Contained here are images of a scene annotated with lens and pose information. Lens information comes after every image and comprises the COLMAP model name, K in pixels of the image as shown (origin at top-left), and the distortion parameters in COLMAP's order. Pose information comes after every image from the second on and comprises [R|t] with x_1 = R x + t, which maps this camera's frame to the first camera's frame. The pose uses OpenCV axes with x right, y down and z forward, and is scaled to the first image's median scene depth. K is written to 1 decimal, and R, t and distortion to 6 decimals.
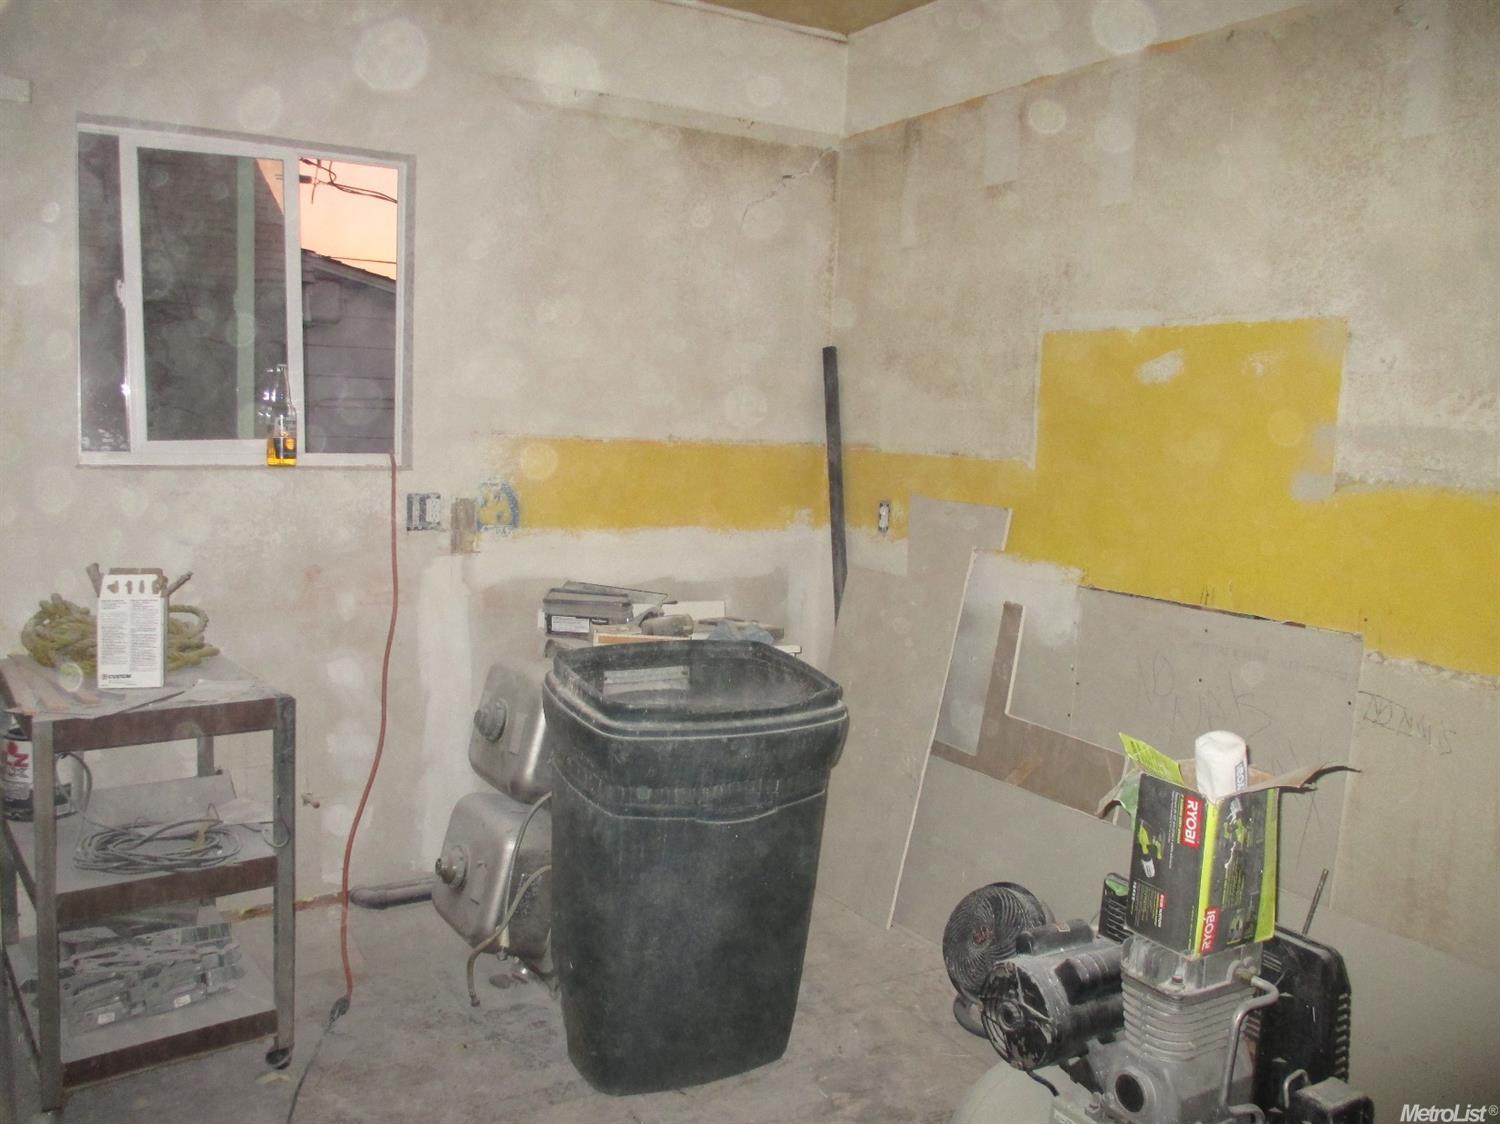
lens RADIAL K [[1307.5, 0, 750.0], [0, 1307.5, 562.0], [0, 0, 1]] dist [-0.004076, -0.003377]
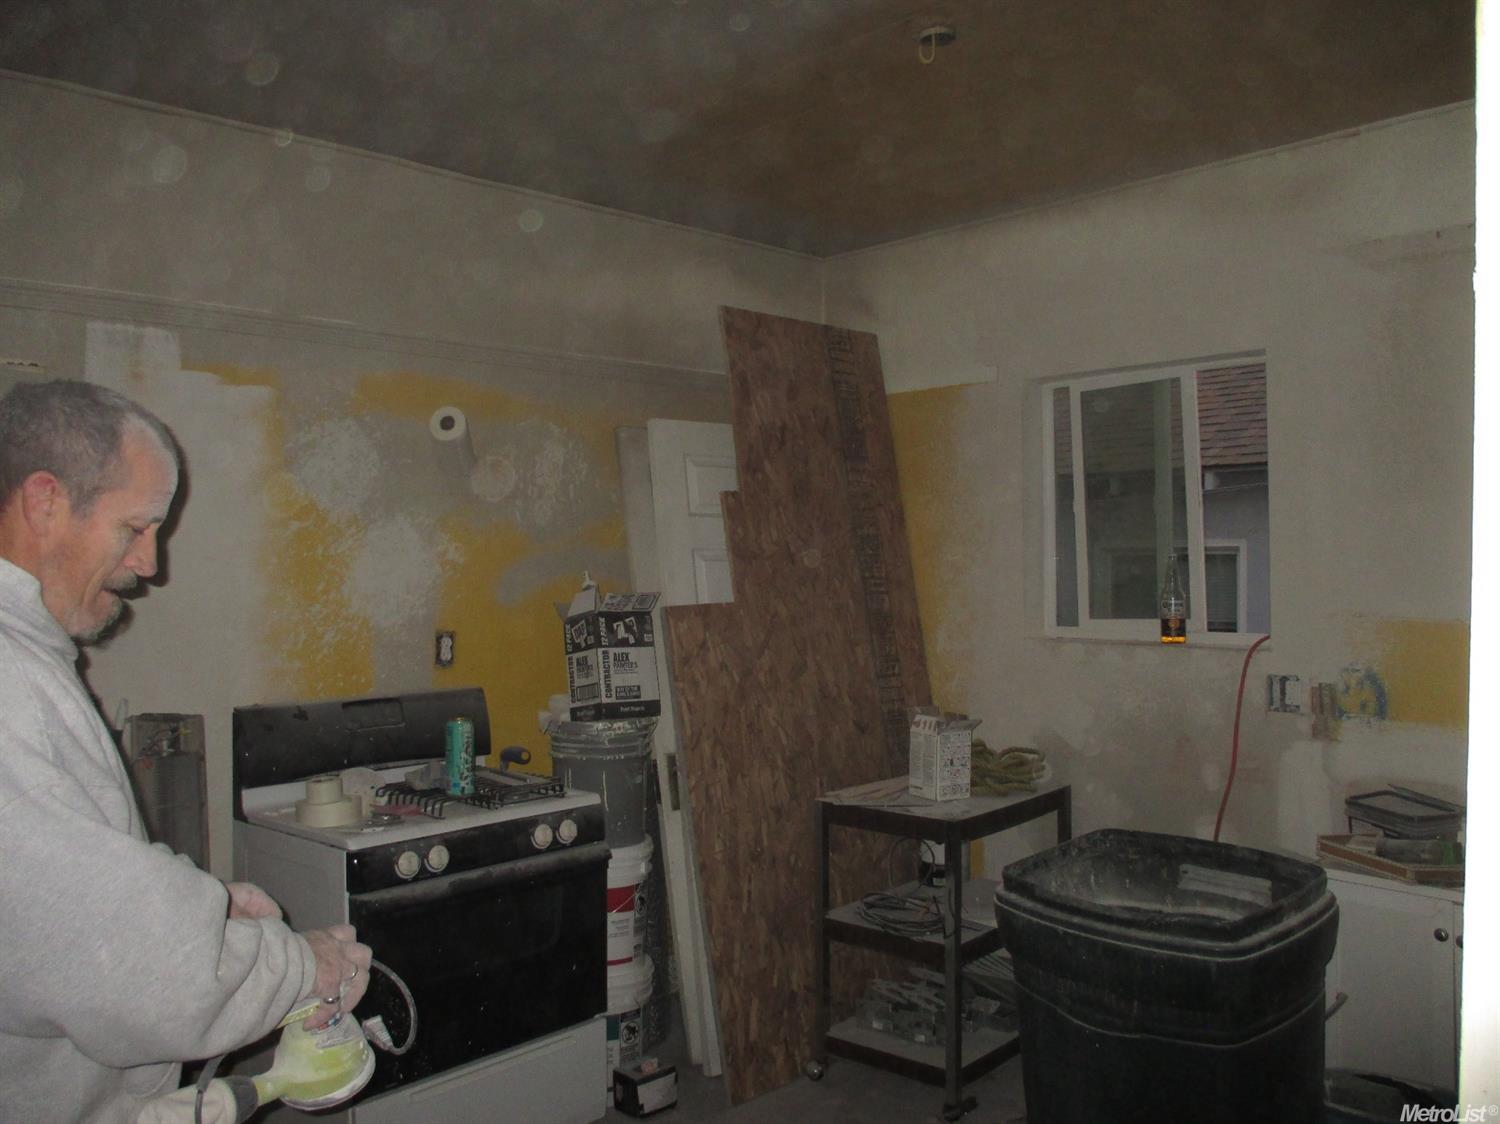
lens RADIAL K [[1307.5, 0, 750.0], [0, 1307.5, 562.0], [0, 0, 1]] dist [-0.004076, -0.003377]
pose [[0.217566, -0.031957, -0.975522, 0.631113], [-0.098507, 0.993642, -0.054520, -0.043547], [0.971062, 0.107958, 0.213035, 0.384681]]
